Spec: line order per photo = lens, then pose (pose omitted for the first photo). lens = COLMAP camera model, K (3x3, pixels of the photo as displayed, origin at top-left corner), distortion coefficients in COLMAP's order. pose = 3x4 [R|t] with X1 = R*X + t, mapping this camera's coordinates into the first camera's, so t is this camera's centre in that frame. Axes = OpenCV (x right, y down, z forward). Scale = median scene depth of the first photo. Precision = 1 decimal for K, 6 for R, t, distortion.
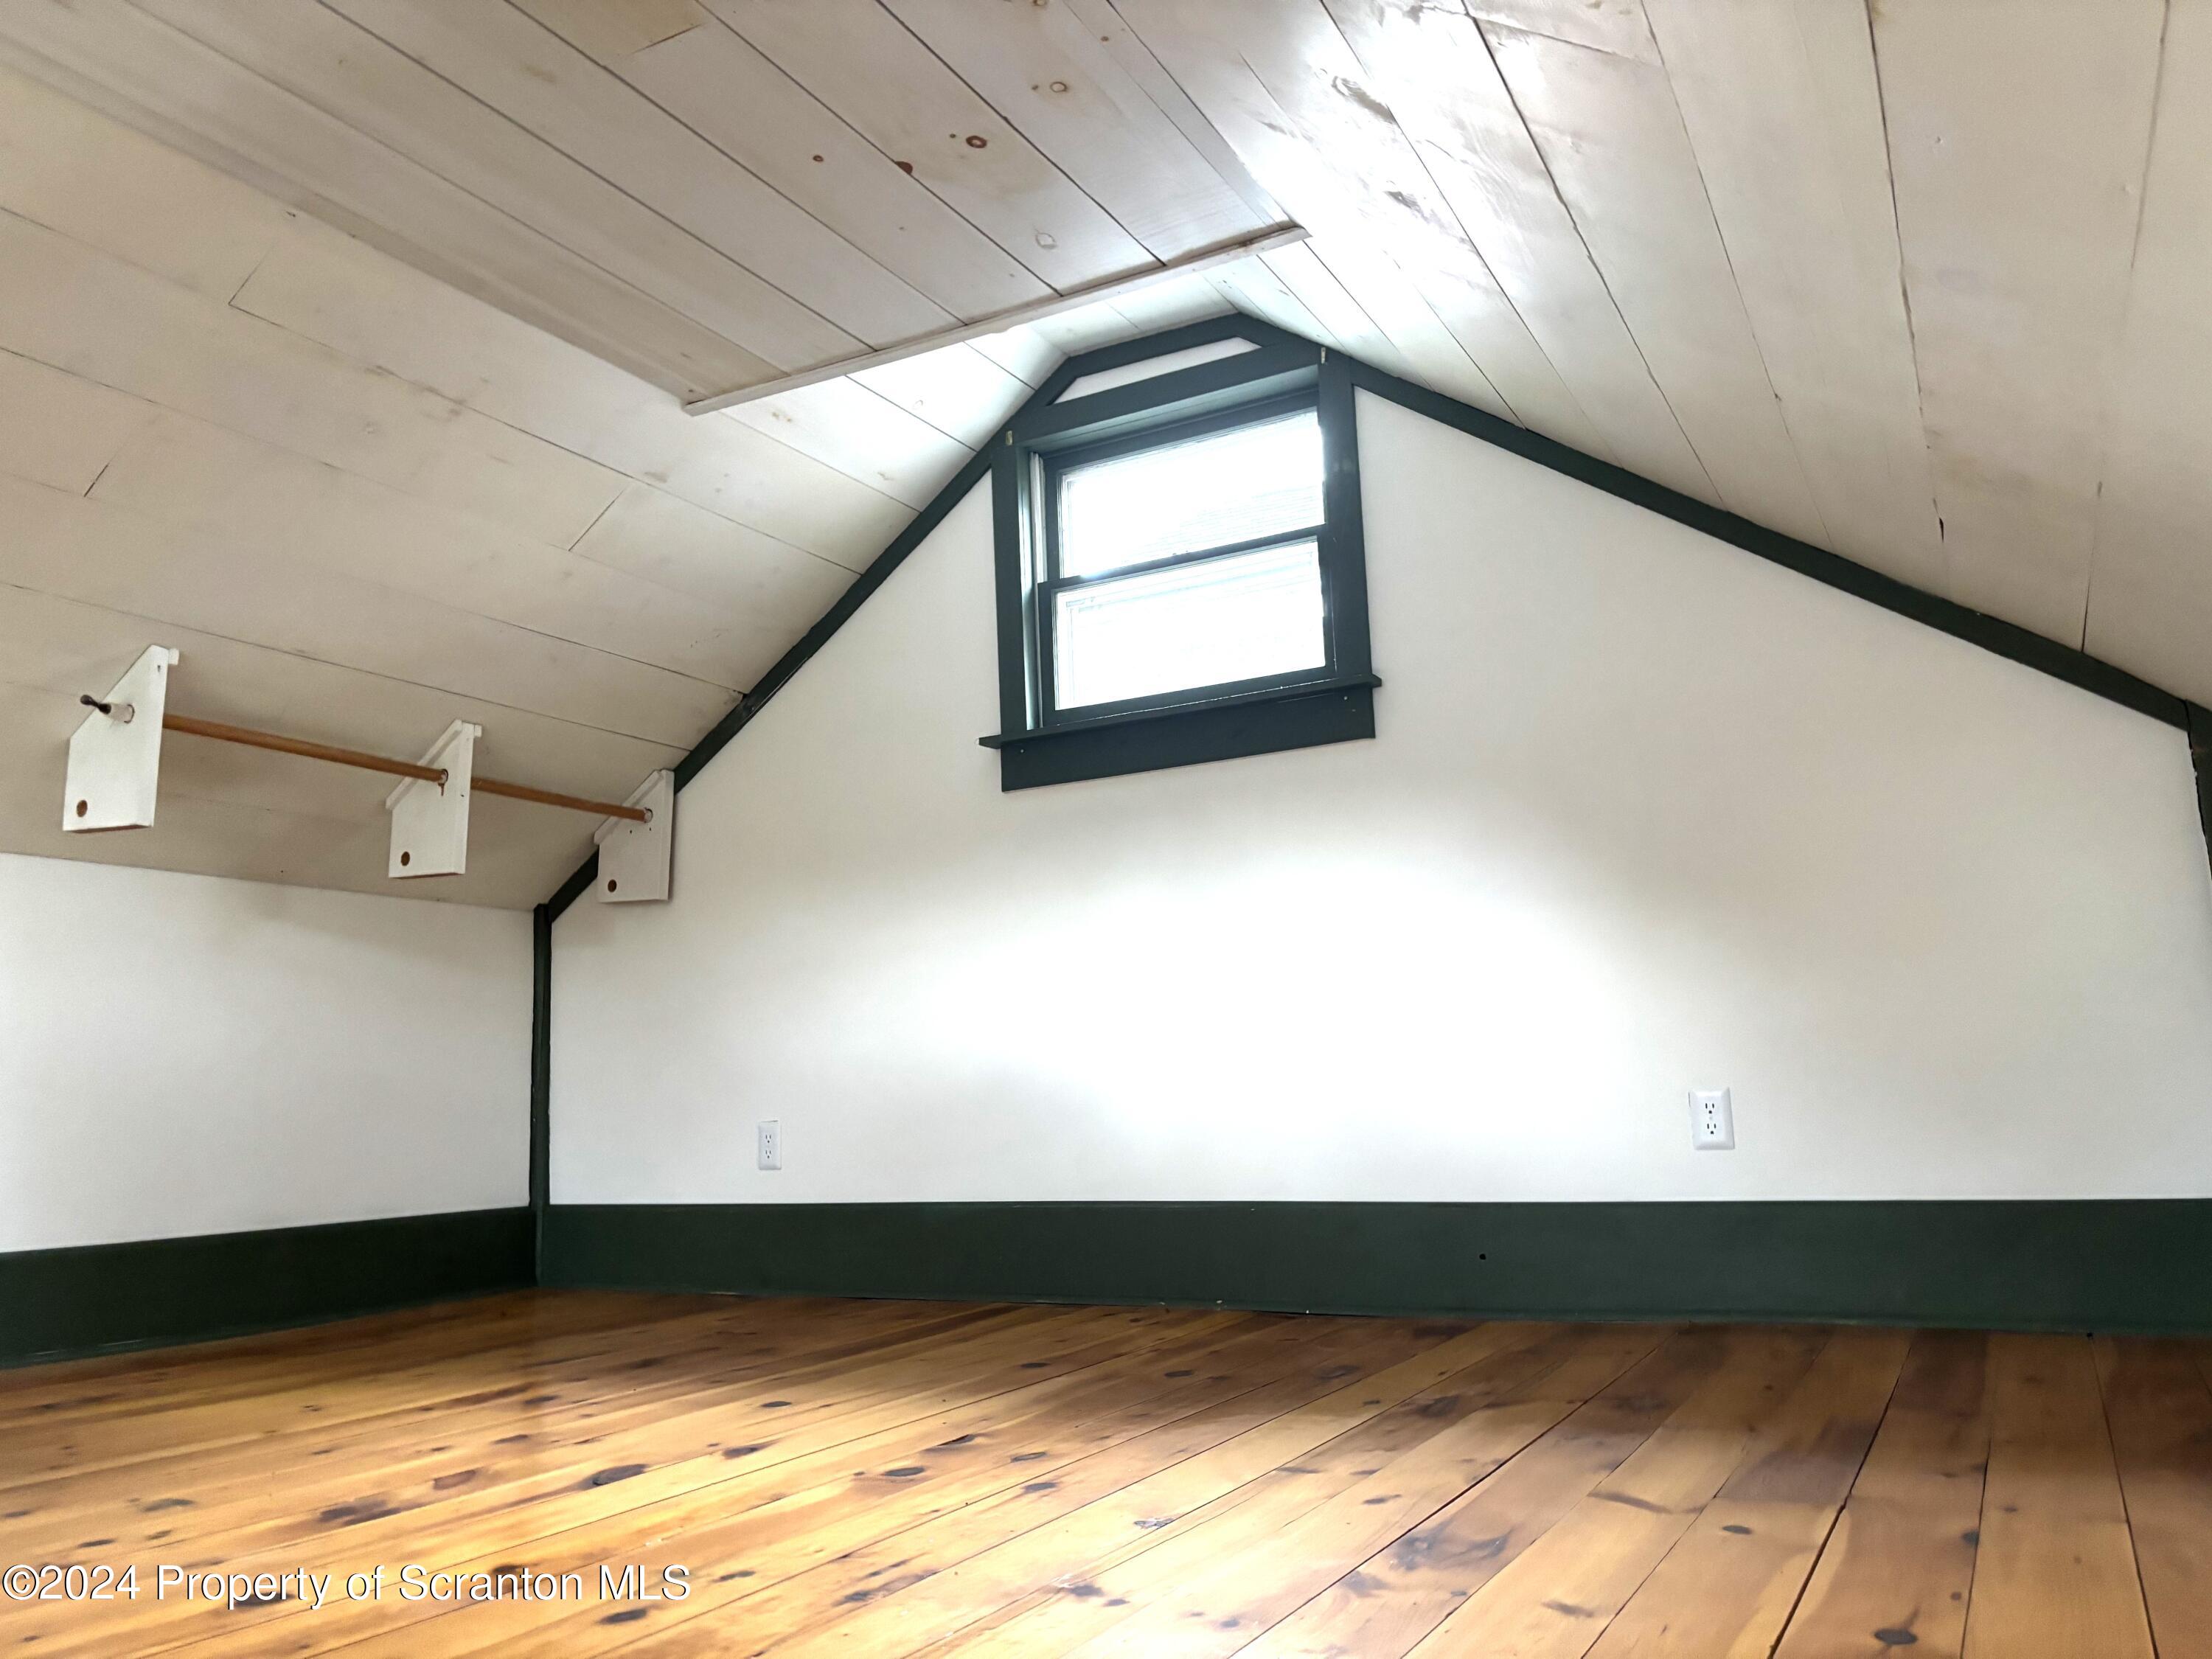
lens RADIAL K [[1716.6, 0, 1112.1], [0, 1716.6, 833.9], [0, 0, 1]] dist [-0.001967, -0.001975]
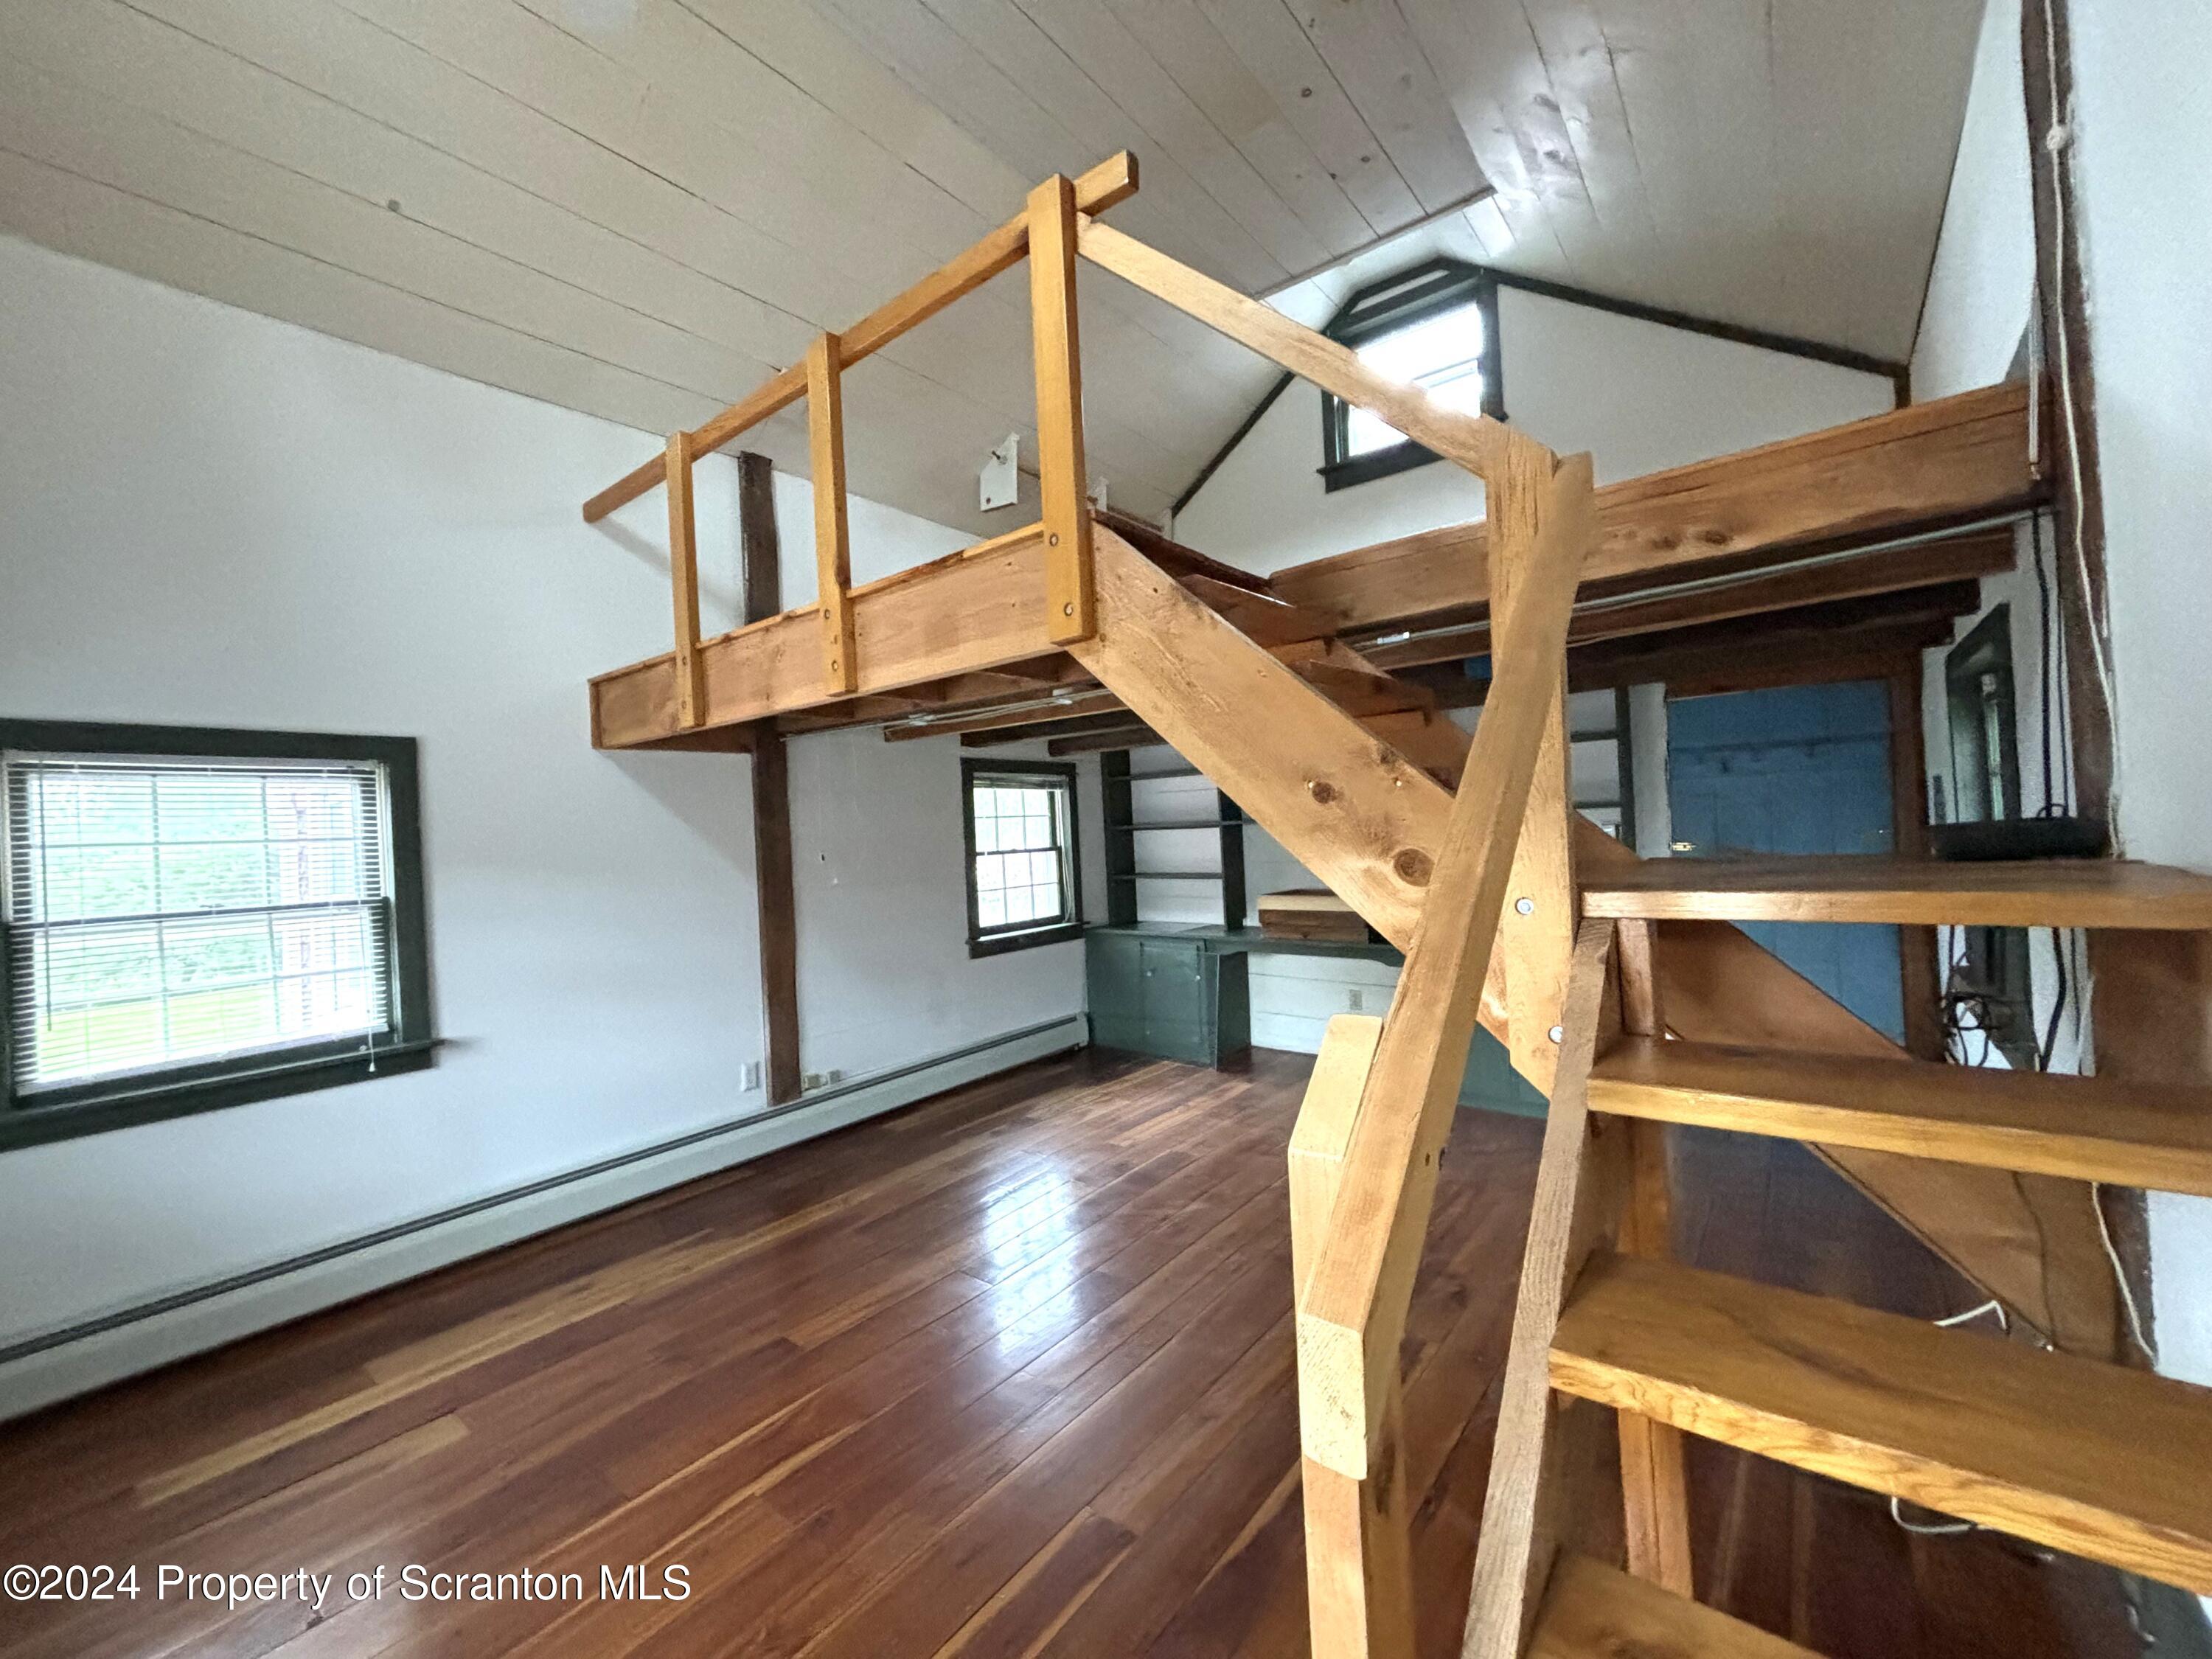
lens RADIAL K [[893.5, 0, 1107.2], [0, 893.5, 828.2], [0, 0, 1]] dist [0.000652, -0.000181]
pose [[0.981646, 0.001685, -0.190705, -0.130007], [0.033170, 0.983212, 0.179426, 0.208126], [0.187806, -0.182458, 0.965110, -0.344671]]
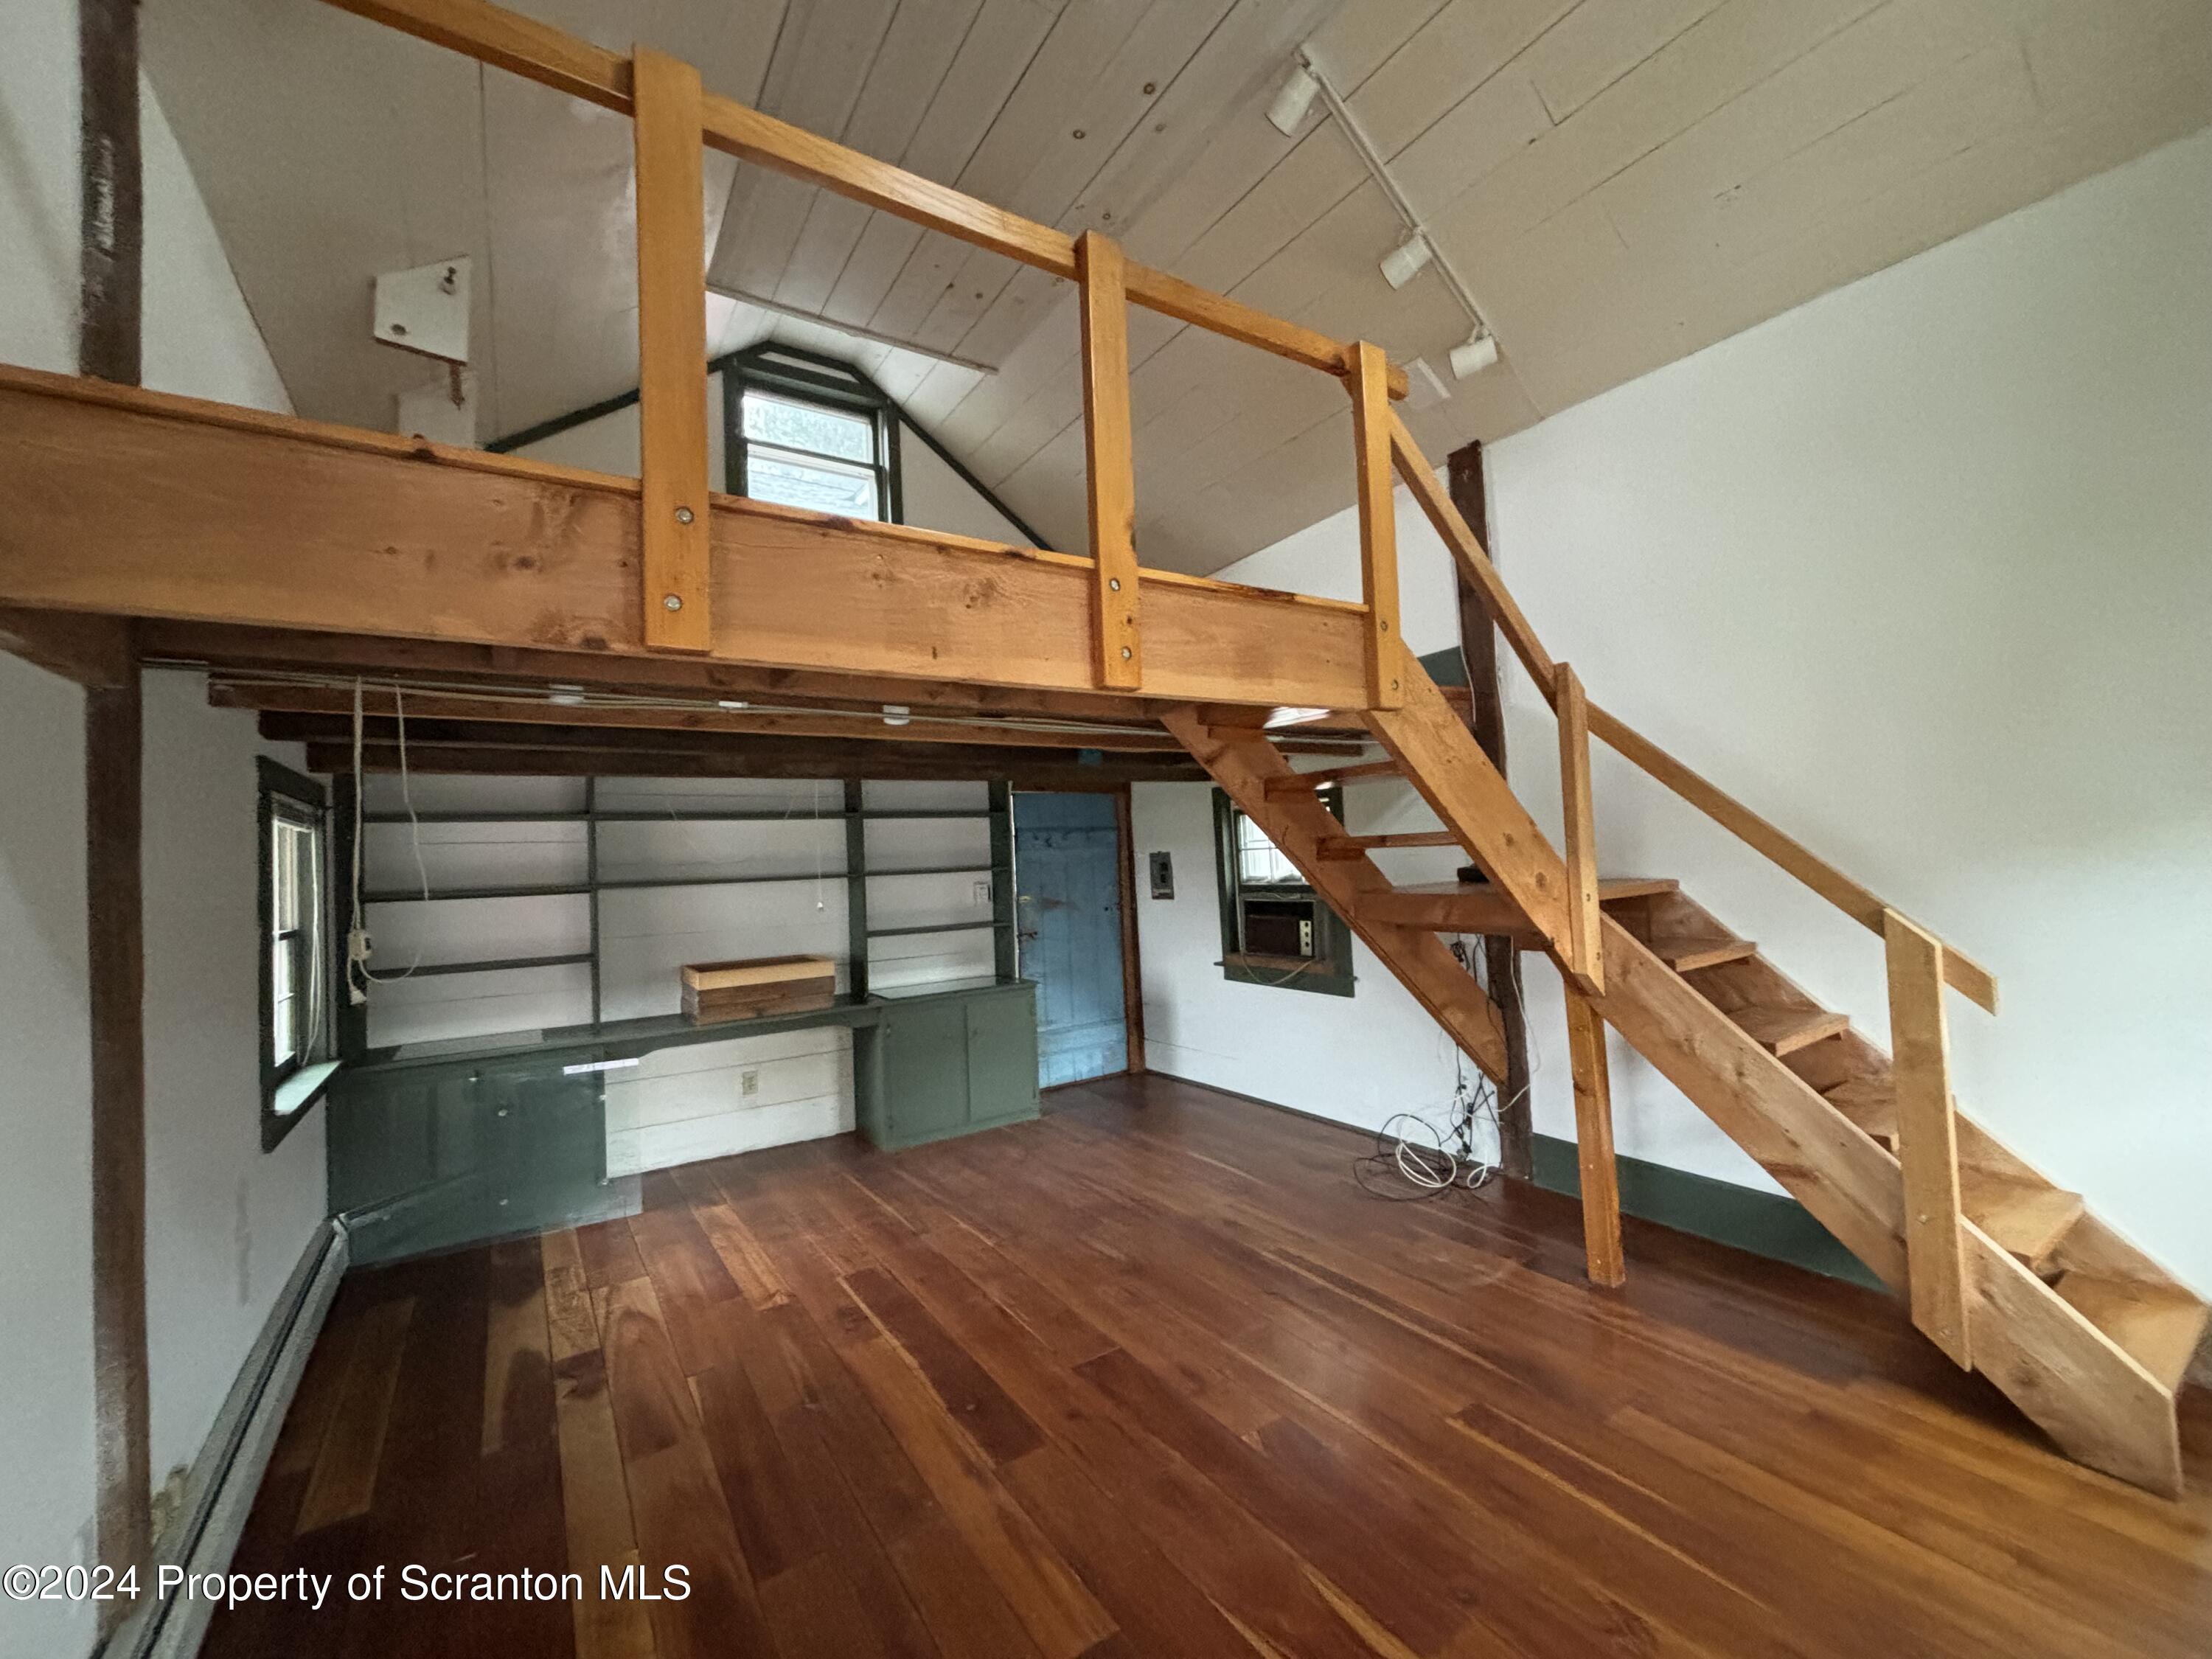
lens RADIAL K [[893.5, 0, 1115.1], [0, 893.5, 825.9], [0, 0, 1]] dist [0.000652, -0.000181]
pose [[0.472128, 0.057515, 0.879652, -0.839411], [-0.132577, 0.991152, 0.006352, 0.291810], [-0.871503, -0.119621, 0.475576, -0.008345]]
